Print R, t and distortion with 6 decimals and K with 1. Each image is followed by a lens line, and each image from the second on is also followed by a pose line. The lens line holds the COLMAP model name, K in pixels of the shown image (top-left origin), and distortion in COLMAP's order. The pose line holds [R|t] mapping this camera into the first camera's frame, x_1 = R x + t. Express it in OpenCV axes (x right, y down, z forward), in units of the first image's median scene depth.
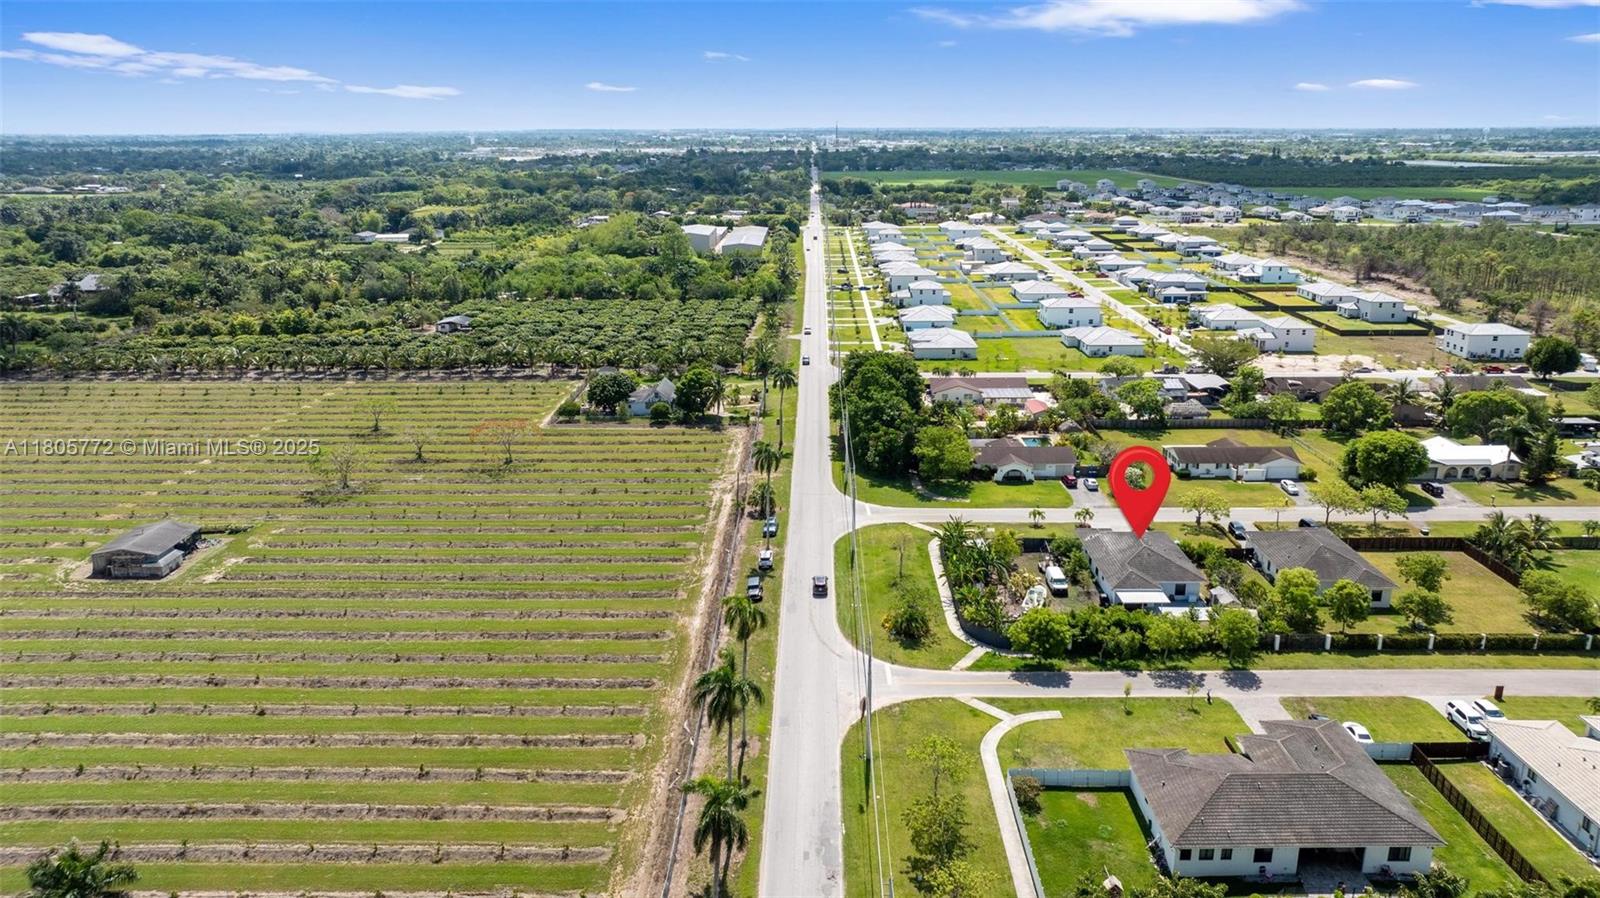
lens RADIAL K [[1133.4, 0, 803.6], [0, 1133.4, 424.5], [0, 0, 1]] dist [-0.013962, -0.000682]
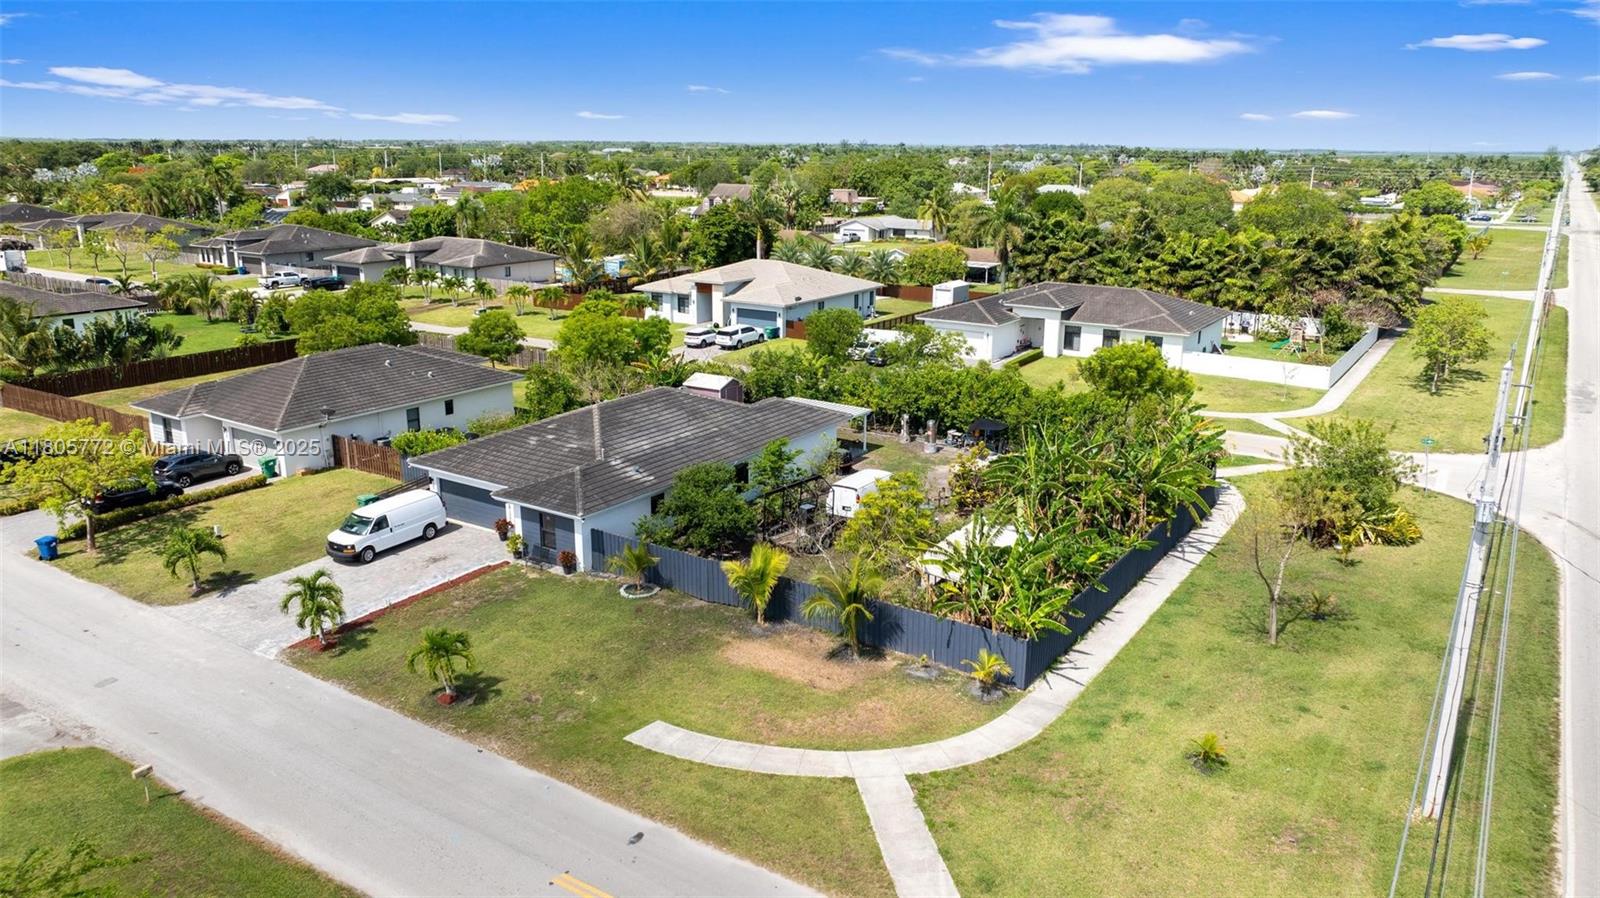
lens RADIAL K [[1119.0, 0, 805.6], [0, 1119.0, 452.1], [0, 0, 1]] dist [-0.020243, 0.004219]
pose [[-0.839519, -0.145428, 0.523506, 0.043163], [0.137990, 0.874853, 0.464318, -0.045548], [-0.525516, 0.462042, -0.714388, 1.147526]]
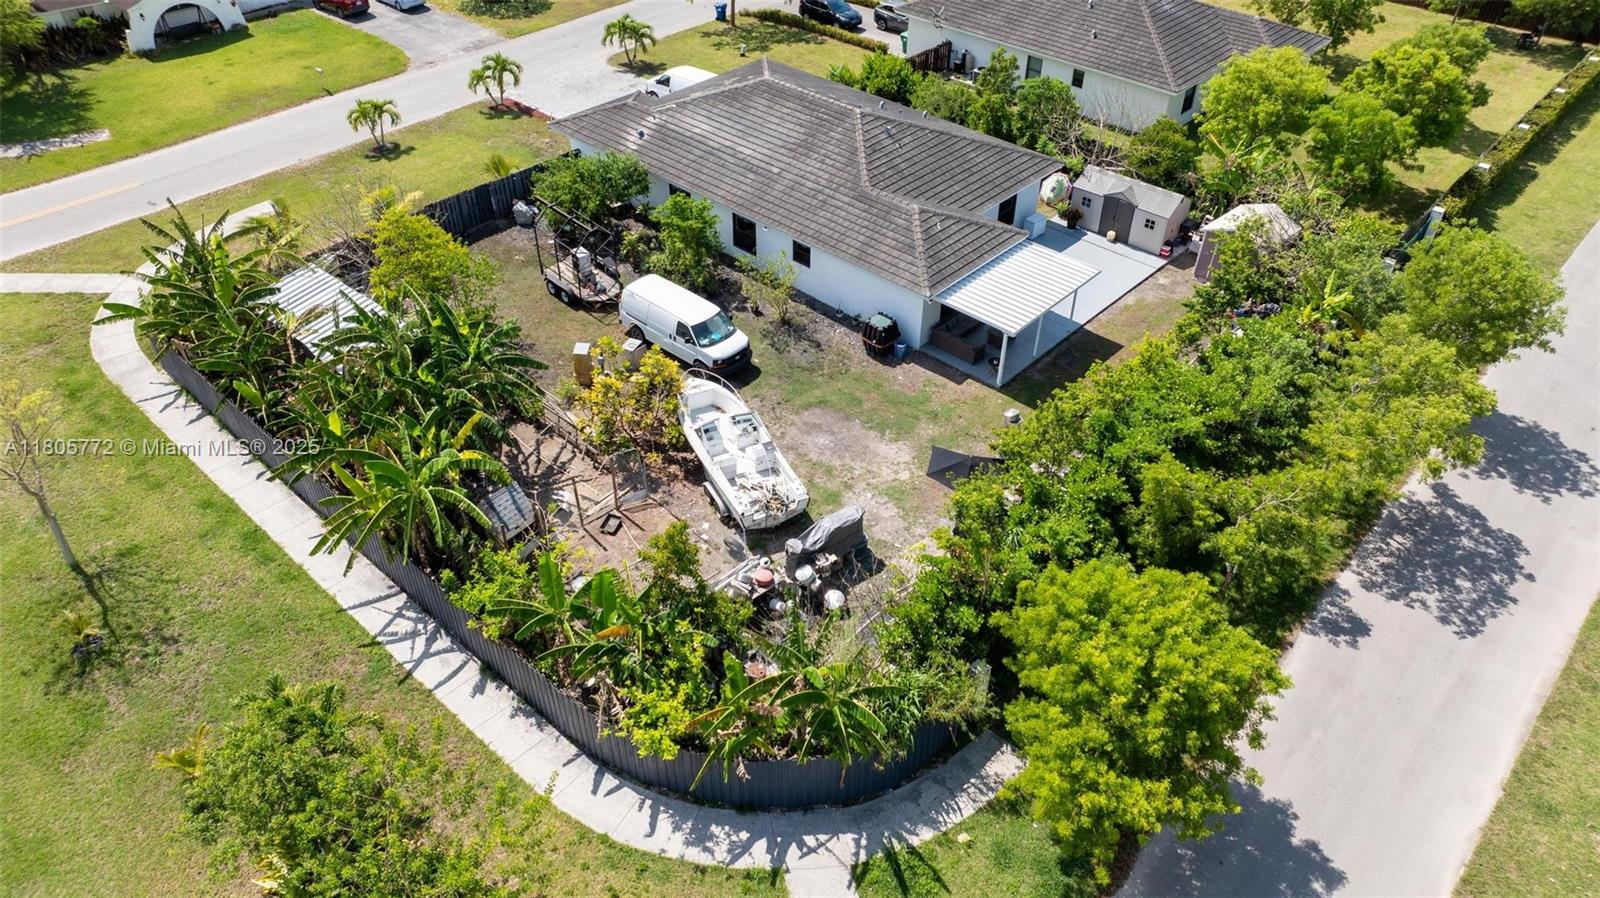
lens RADIAL K [[1125.2, 0, 805.8], [0, 1125.2, 446.4], [0, 0, 1]] dist [-0.057172, 0.075013]
pose [[0.664628, -0.463231, 0.586248, 0.060339], [0.180368, 0.860885, 0.475756, 0.033507], [-0.725077, -0.210460, 0.655721, 0.712602]]
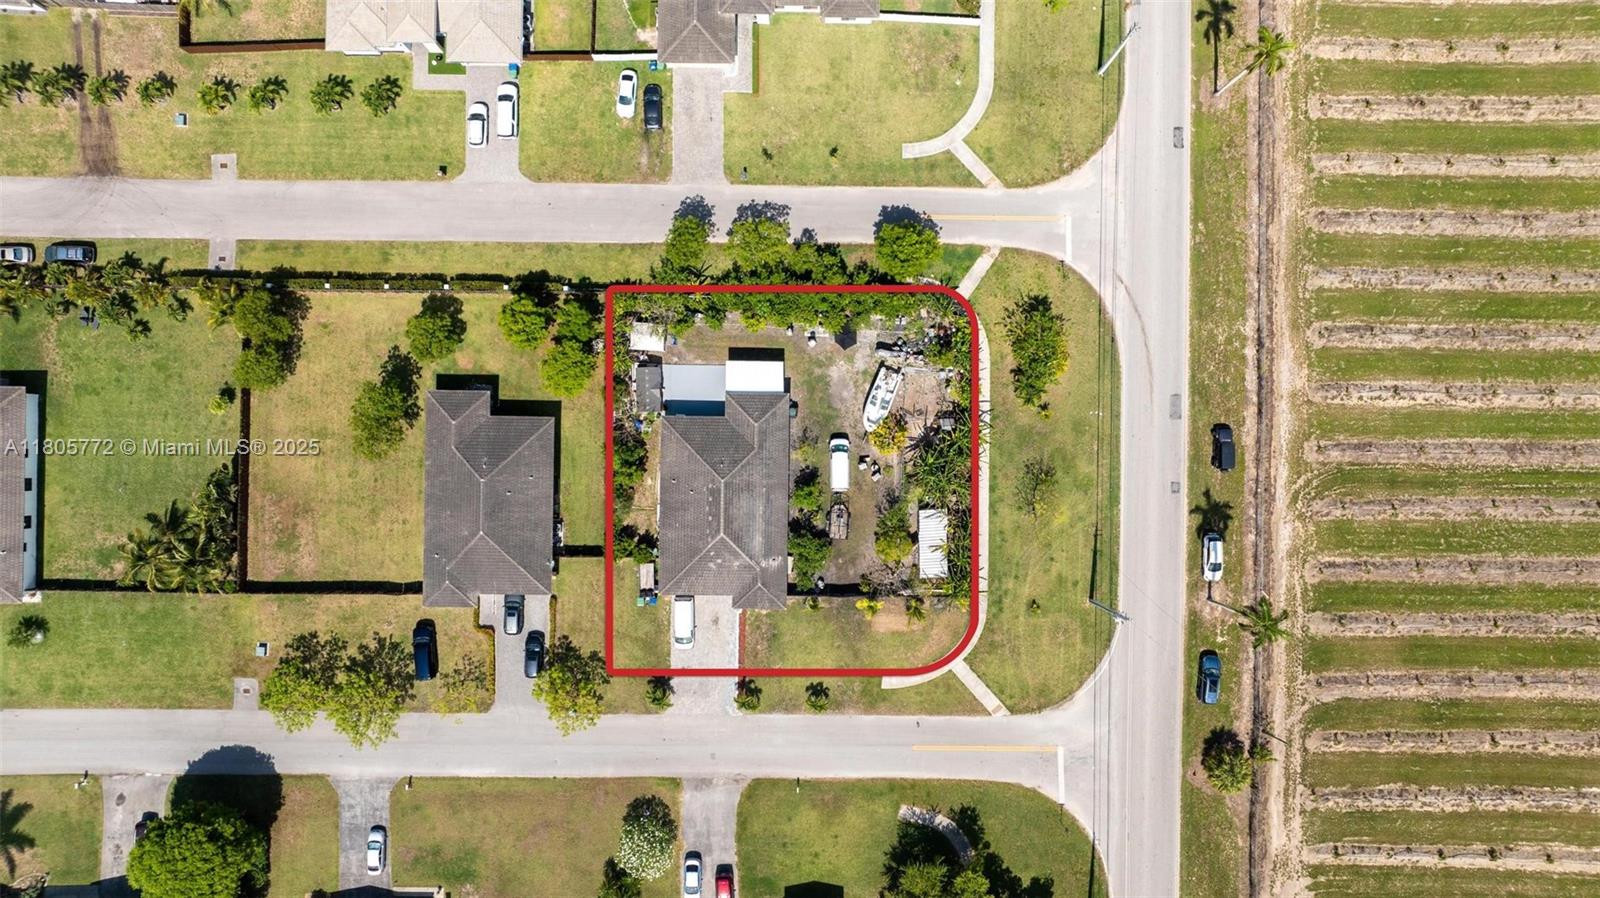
lens RADIAL K [[1119.0, 0, 805.6], [0, 1119.0, 452.1], [0, 0, 1]] dist [-0.020243, 0.004219]
pose [[-0.999973, -0.003034, -0.006691, 0.227576], [-0.005706, -0.252873, 0.967483, -0.544015], [-0.004627, 0.967495, 0.252849, 0.719871]]
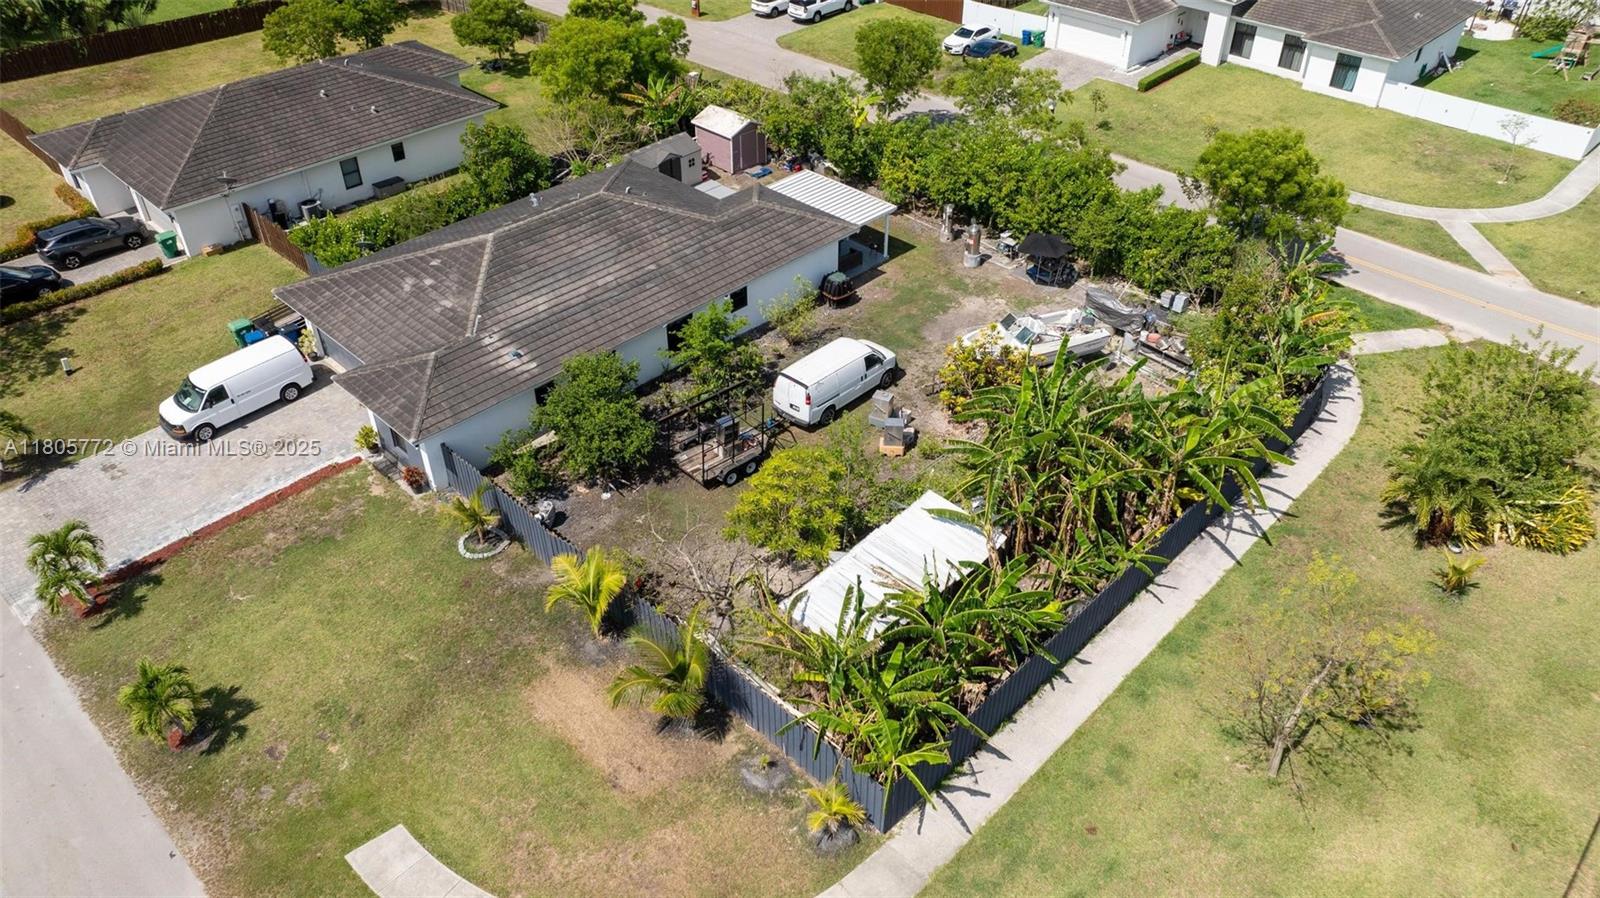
lens RADIAL K [[1125.2, 0, 805.8], [0, 1125.2, 446.4], [0, 0, 1]] dist [-0.057172, 0.075013]
pose [[-0.726259, -0.417034, 0.546470, 0.058429], [0.176517, 0.655165, 0.734575, -0.056409], [-0.664371, 0.629953, -0.402206, 1.022086]]
